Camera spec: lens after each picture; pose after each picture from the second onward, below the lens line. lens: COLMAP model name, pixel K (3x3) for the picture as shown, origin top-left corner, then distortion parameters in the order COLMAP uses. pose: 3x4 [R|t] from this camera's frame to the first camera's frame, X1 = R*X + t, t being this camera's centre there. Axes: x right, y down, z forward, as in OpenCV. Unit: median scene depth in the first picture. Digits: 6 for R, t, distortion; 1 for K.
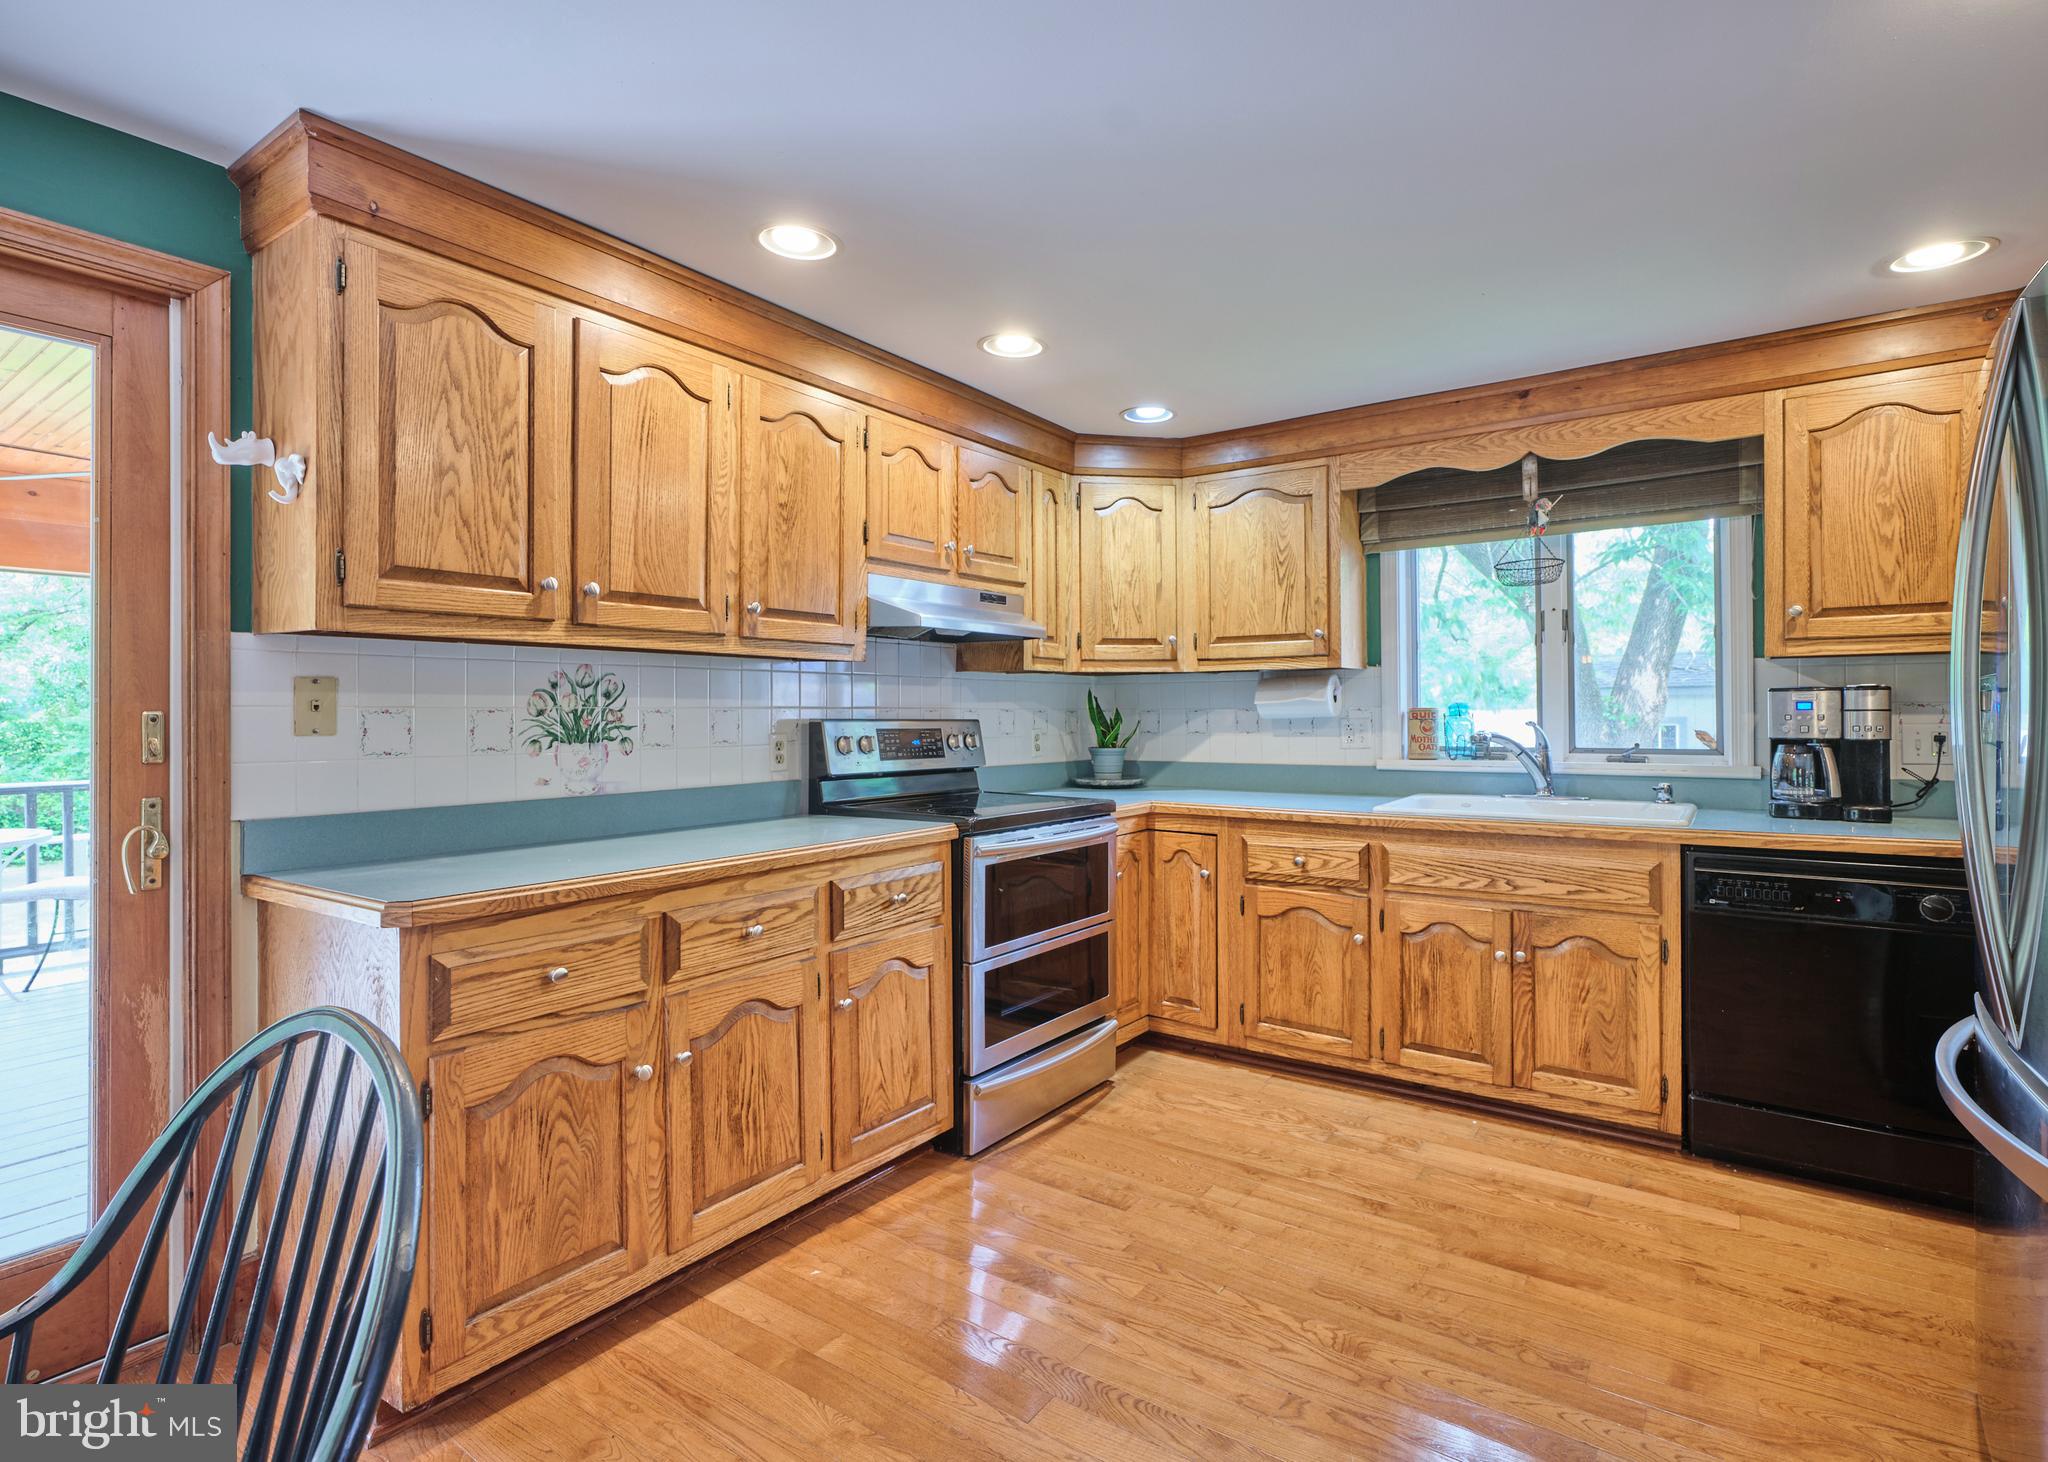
lens RADIAL K [[1011.2, 0, 1020.2], [0, 1011.2, 709.9], [0, 0, 1]] dist [-0.006038, -0.000685]
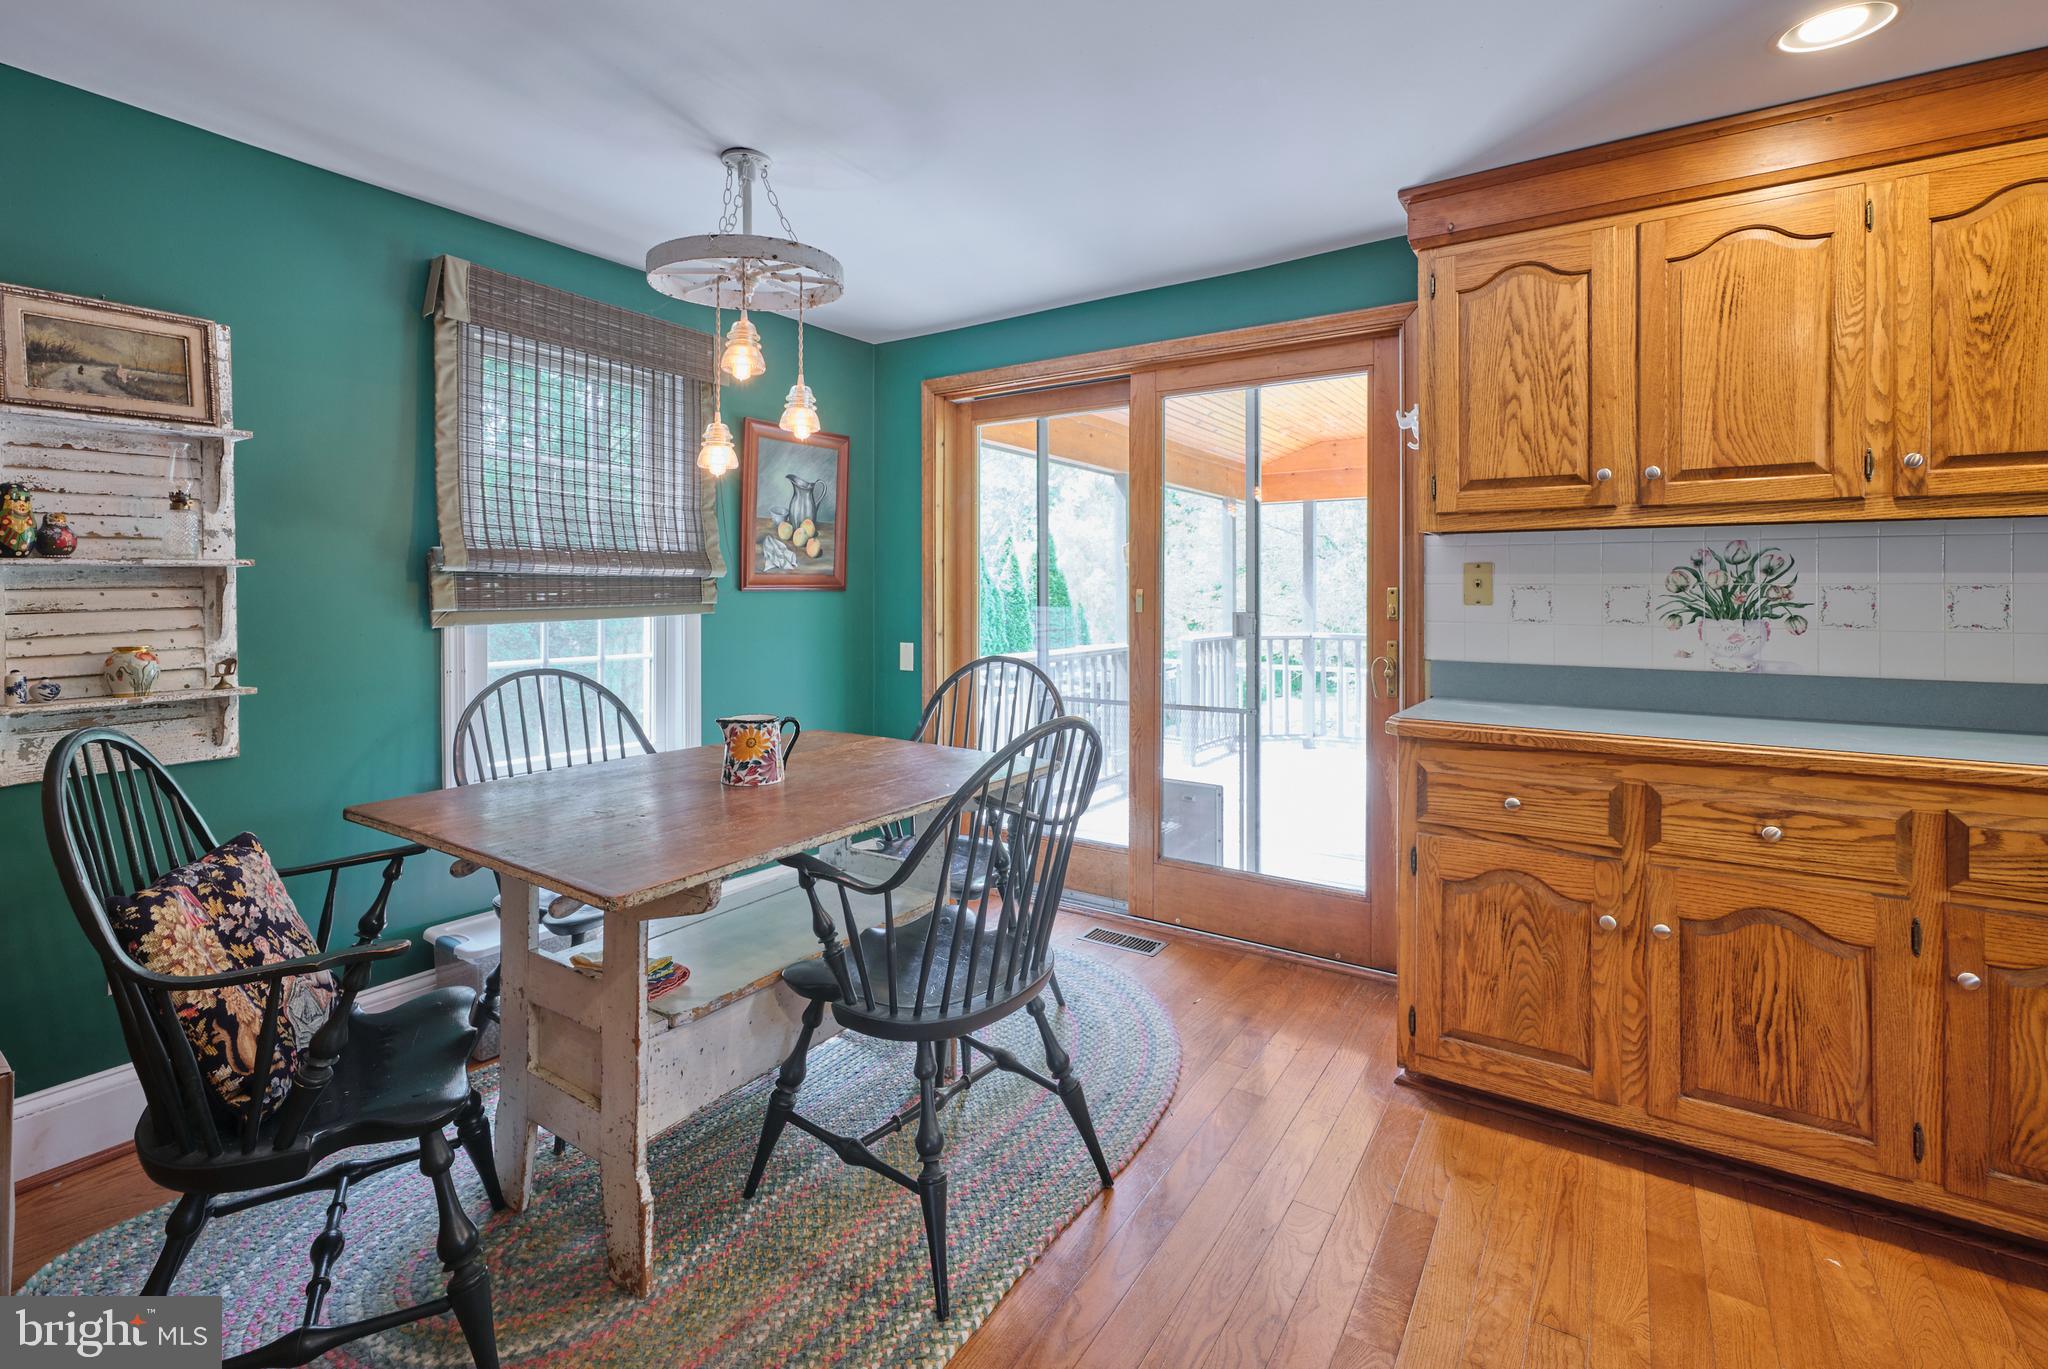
lens RADIAL K [[937.2, 0, 1029.1], [0, 937.2, 590.3], [0, 0, 1]] dist [0.002345, 0.000835]
pose [[0.045405, 0.003768, -0.998962, 0.566996], [0.000511, 0.999993, 0.003795, 0.000267], [0.998969, -0.000683, 0.045403, 0.317315]]
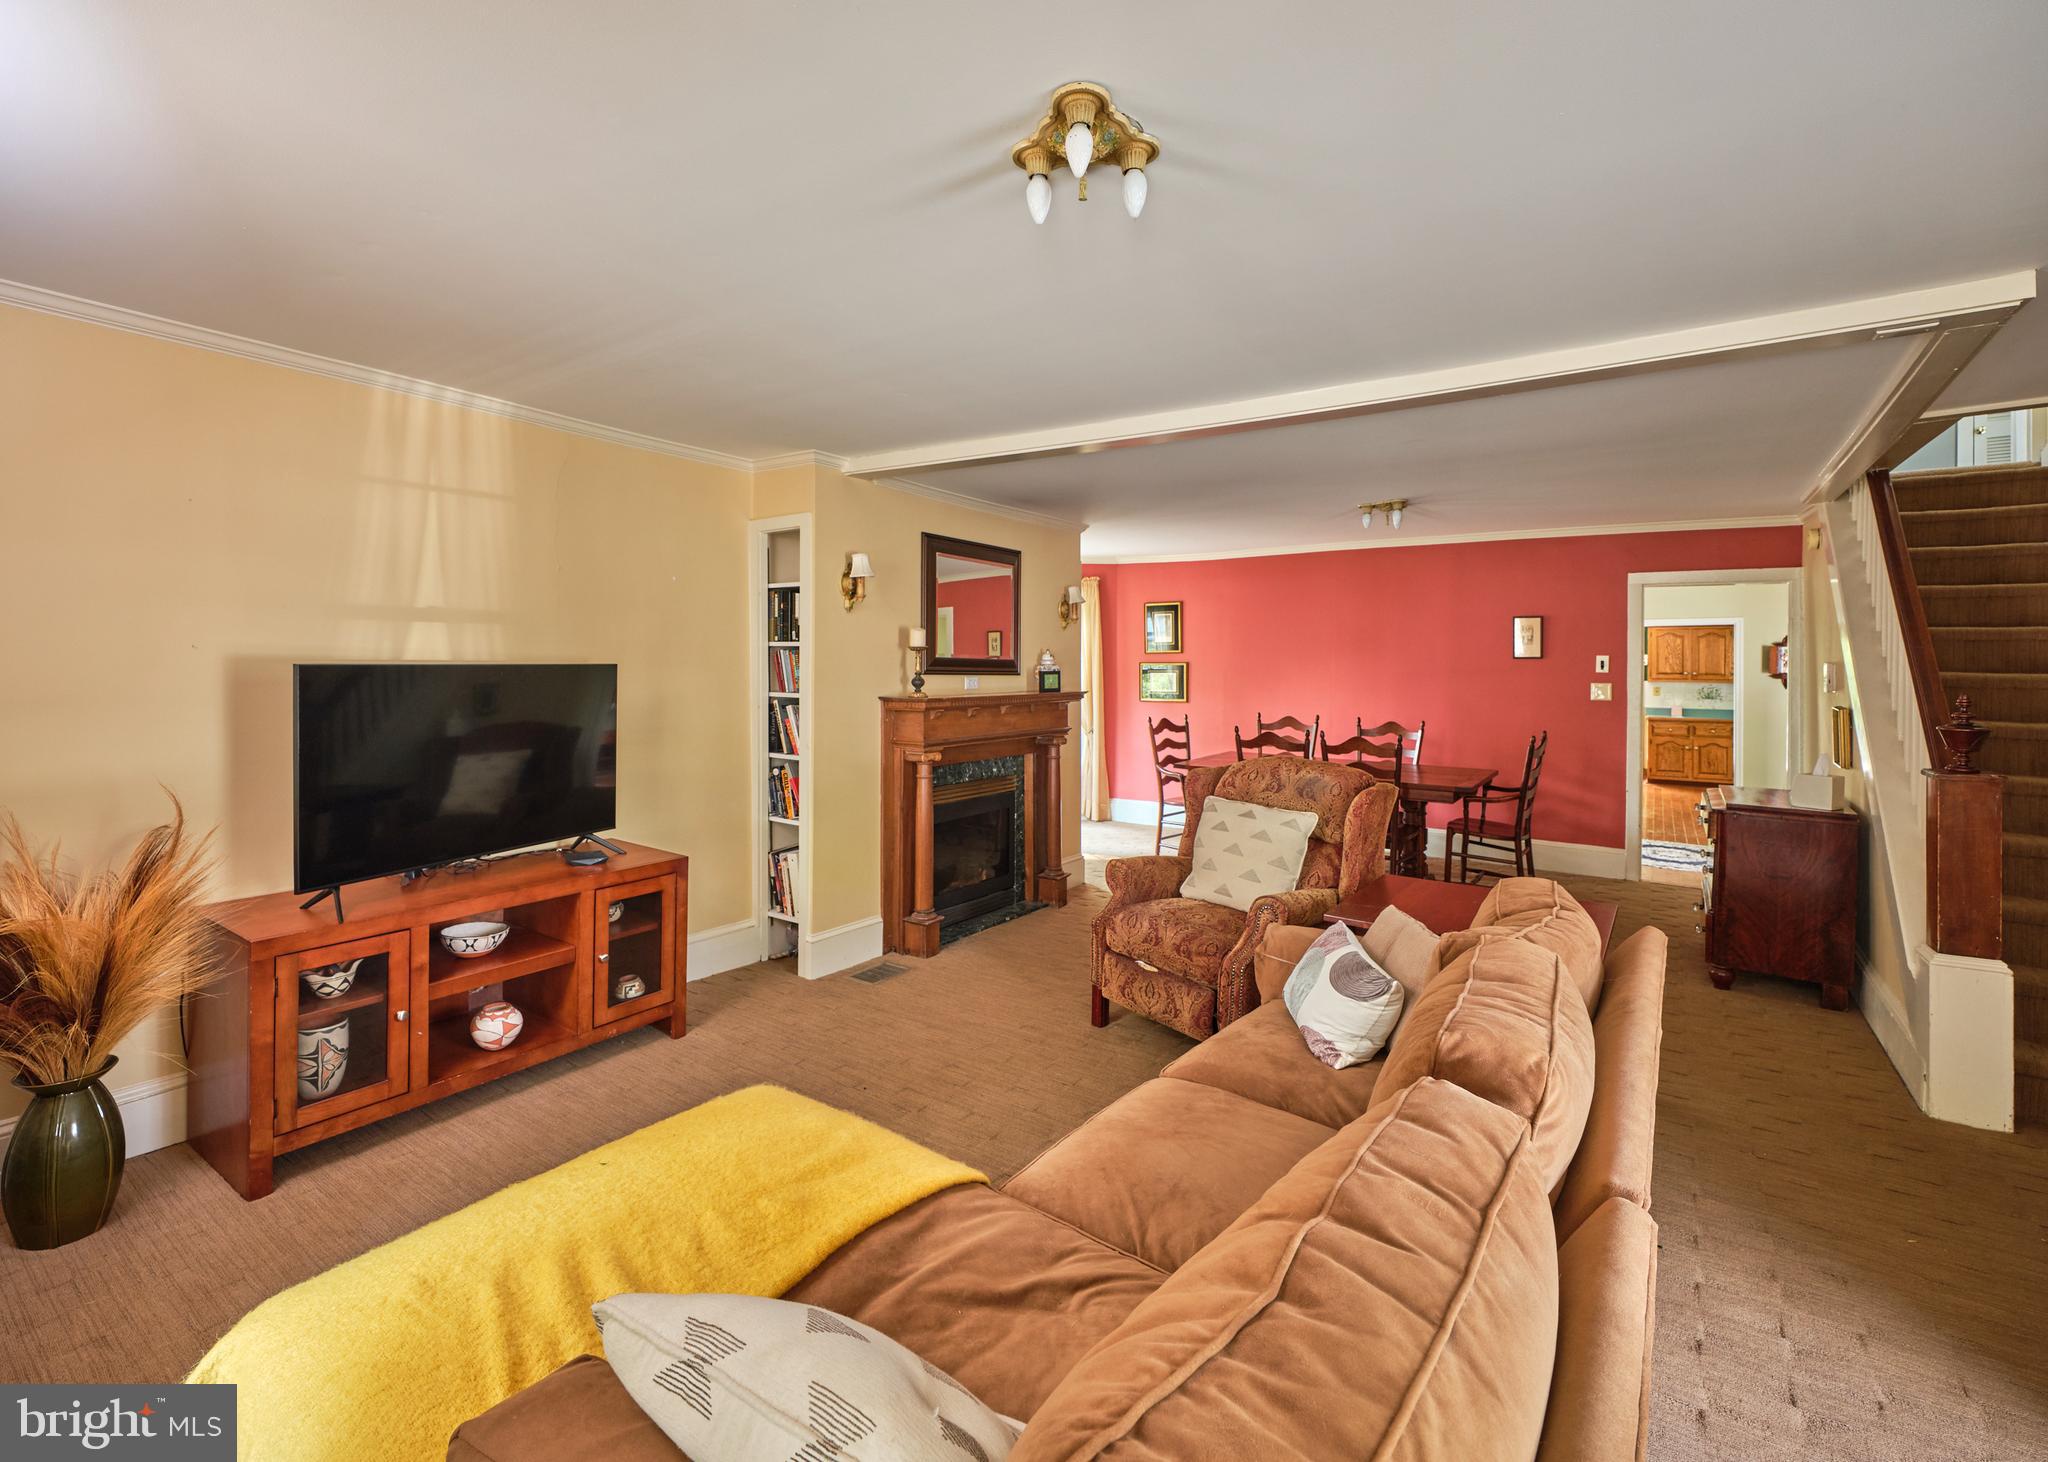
lens RADIAL K [[906.1, 0, 1002.7], [0, 906.1, 667.3], [0, 0, 1]] dist [-0.012937, -0.000185]
pose [[-0.013874, 0.008858, -0.999865, 5.355671], [-0.001947, 0.999959, 0.008886, -0.210276], [0.999902, 0.002070, -0.013856, -3.280489]]
